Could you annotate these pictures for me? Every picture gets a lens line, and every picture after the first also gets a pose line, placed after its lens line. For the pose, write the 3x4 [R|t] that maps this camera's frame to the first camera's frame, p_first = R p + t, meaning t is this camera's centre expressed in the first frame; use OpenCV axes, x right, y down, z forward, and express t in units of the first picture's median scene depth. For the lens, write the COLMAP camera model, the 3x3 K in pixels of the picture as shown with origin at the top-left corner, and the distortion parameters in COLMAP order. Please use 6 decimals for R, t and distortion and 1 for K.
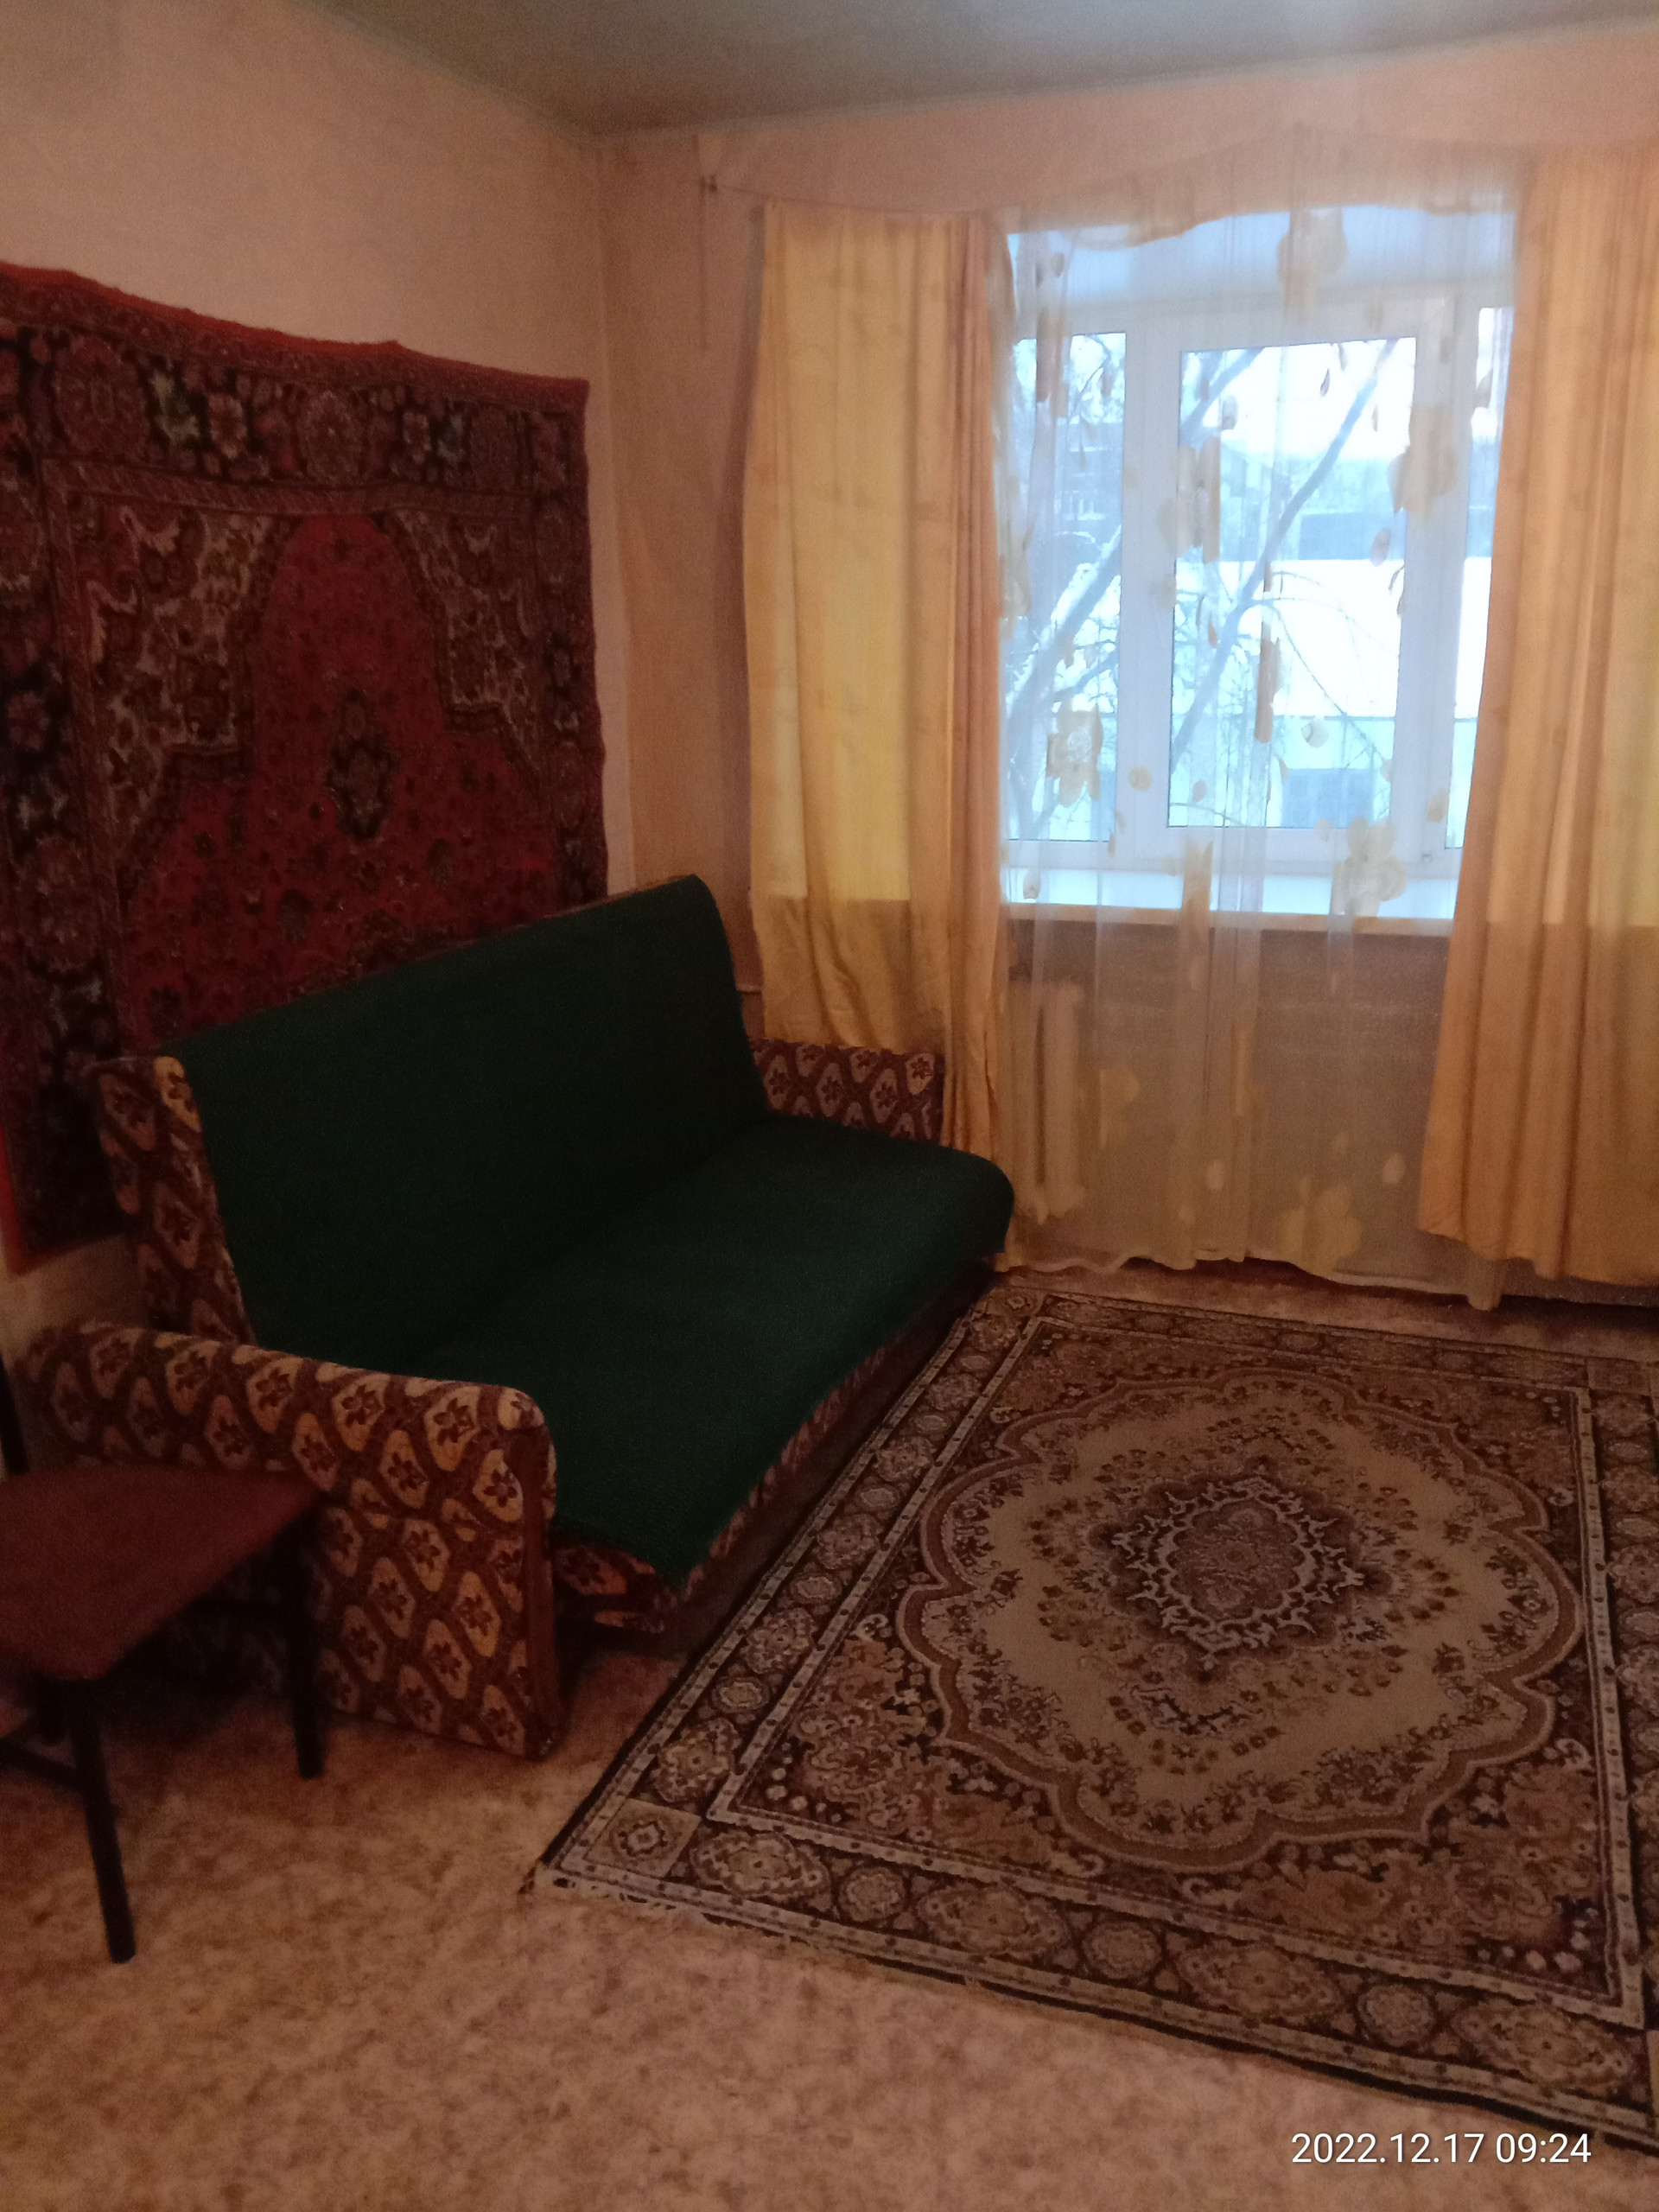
lens RADIAL K [[1730.4, 0, 861.2], [0, 1730.4, 1111.9], [0, 0, 1]] dist [0.032592, -0.078496]
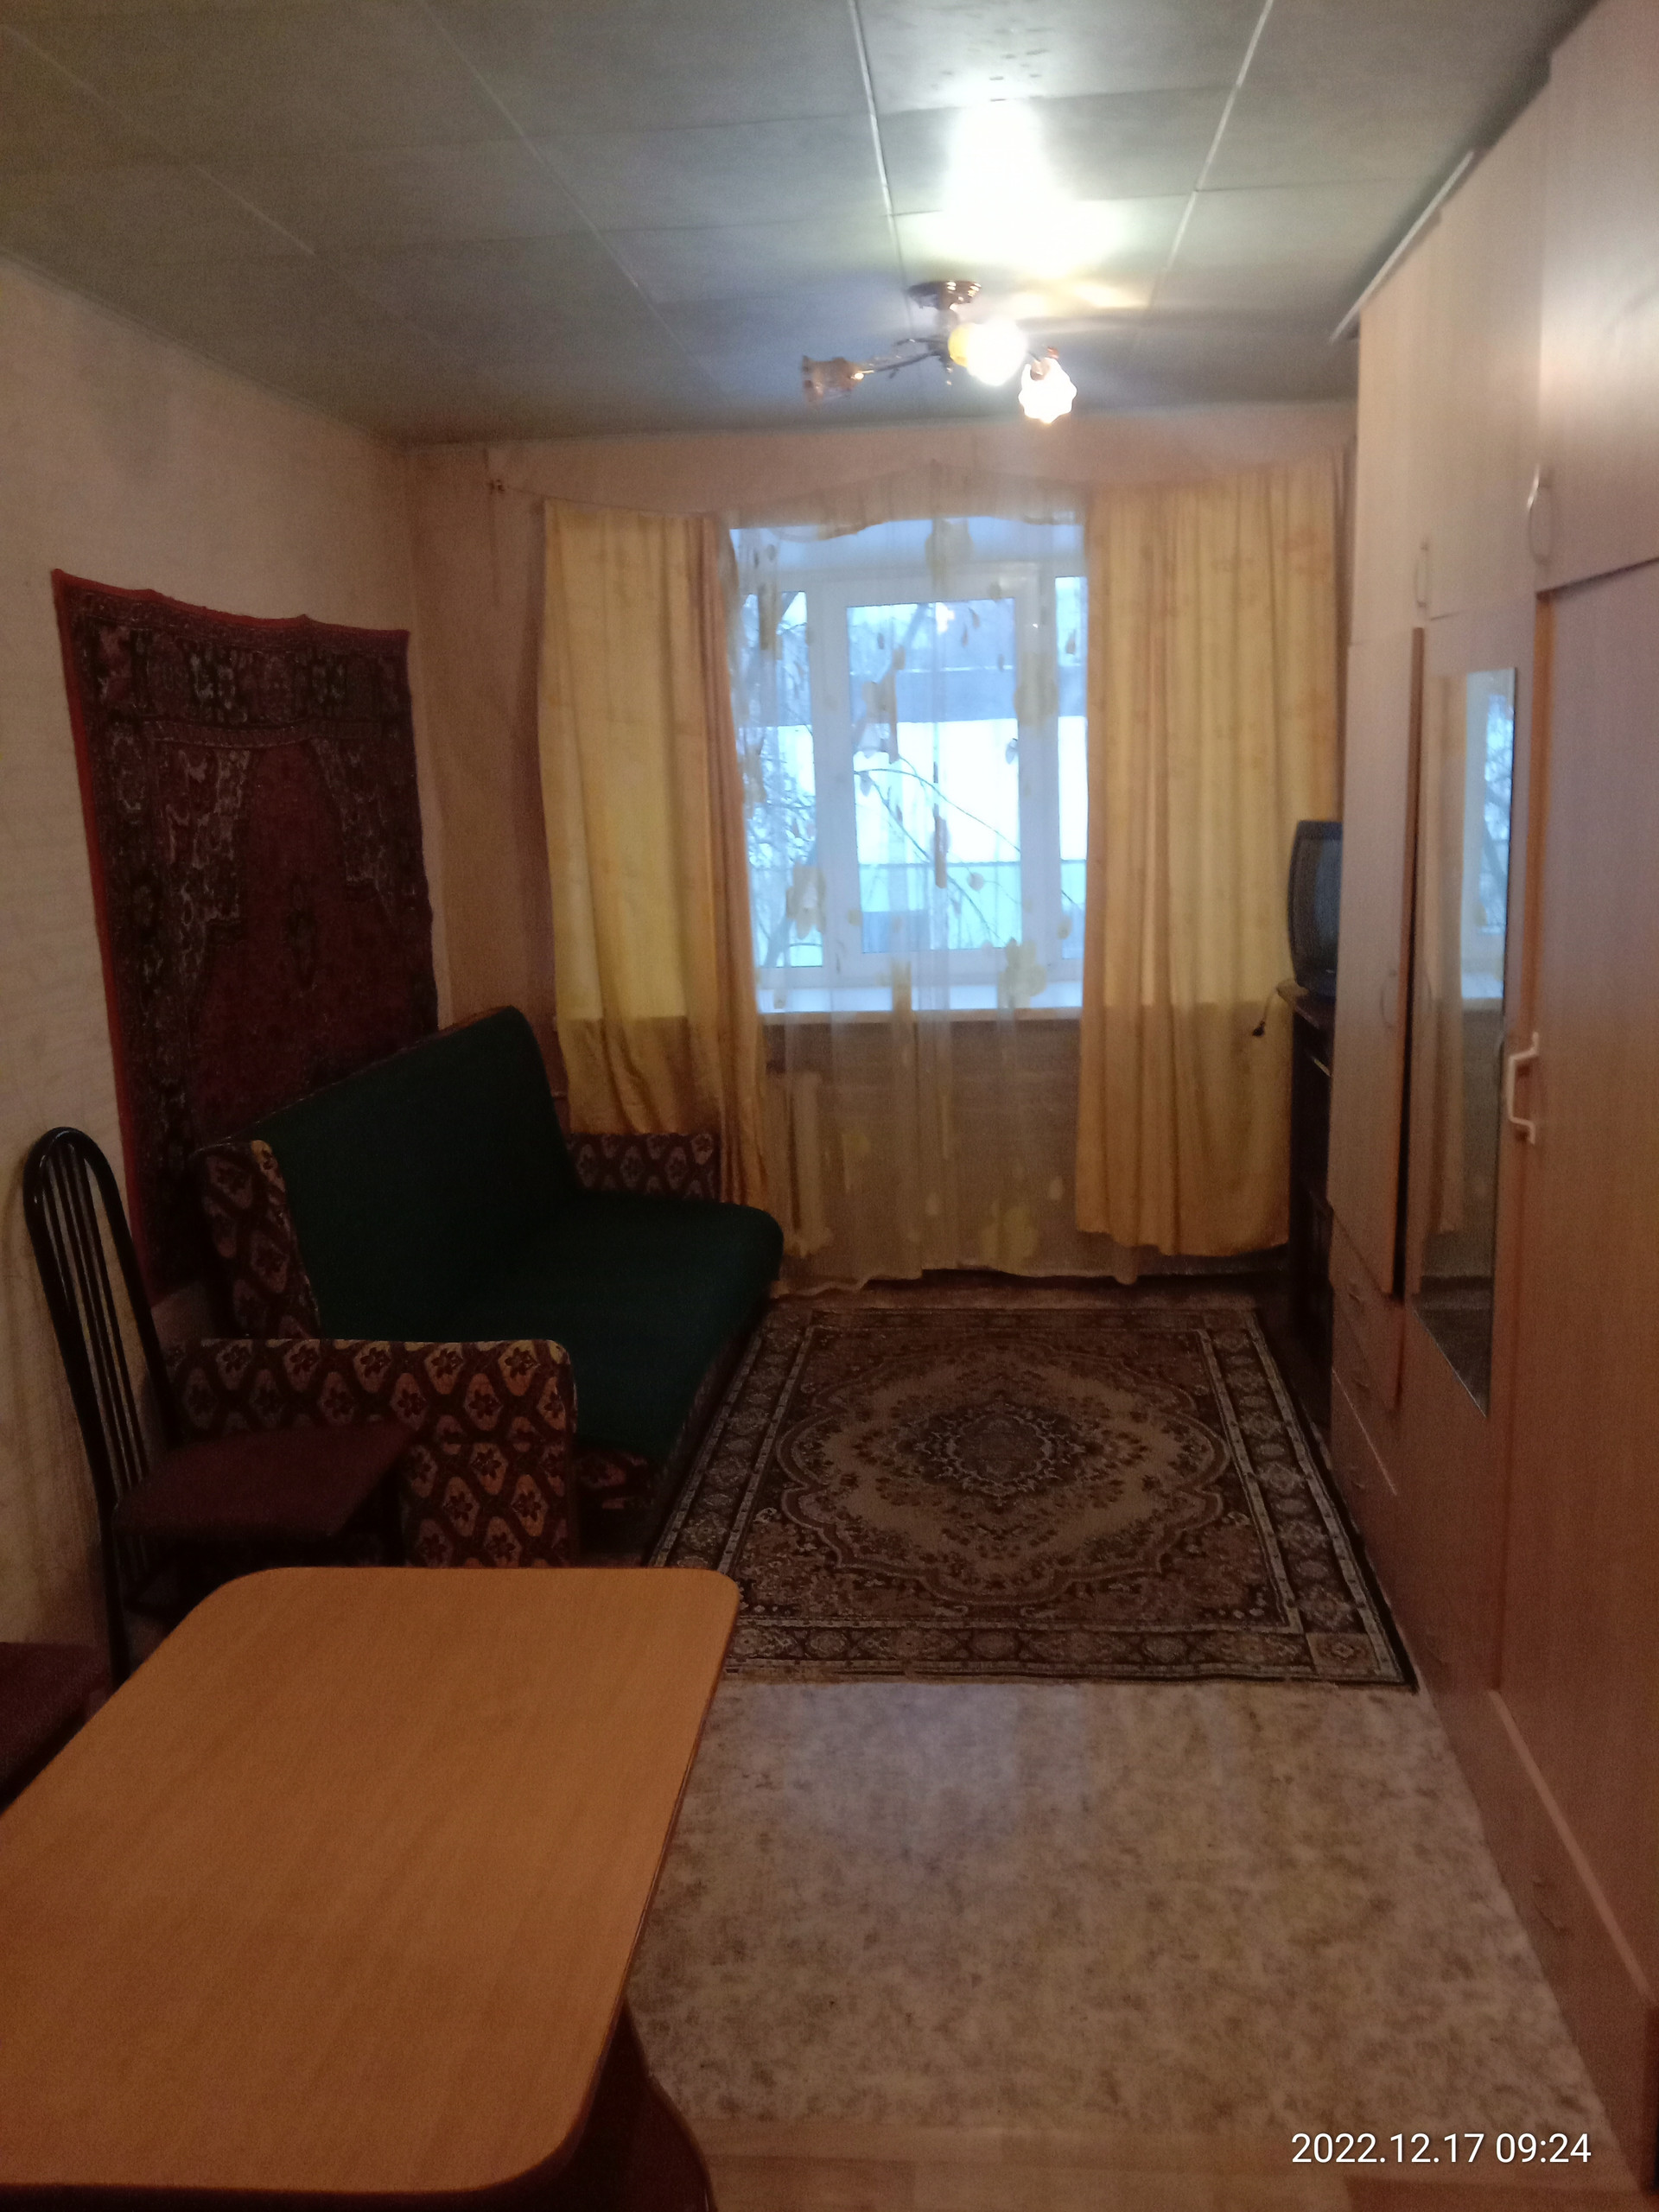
lens RADIAL K [[1748.8, 0, 838.0], [0, 1748.8, 1115.1], [0, 0, 1]] dist [0.119747, -0.265281]
pose [[0.969413, -0.070184, 0.235185, -0.214269], [0.089796, 0.993227, -0.073732, 0.072218], [-0.228417, 0.092595, 0.969150, -0.366028]]
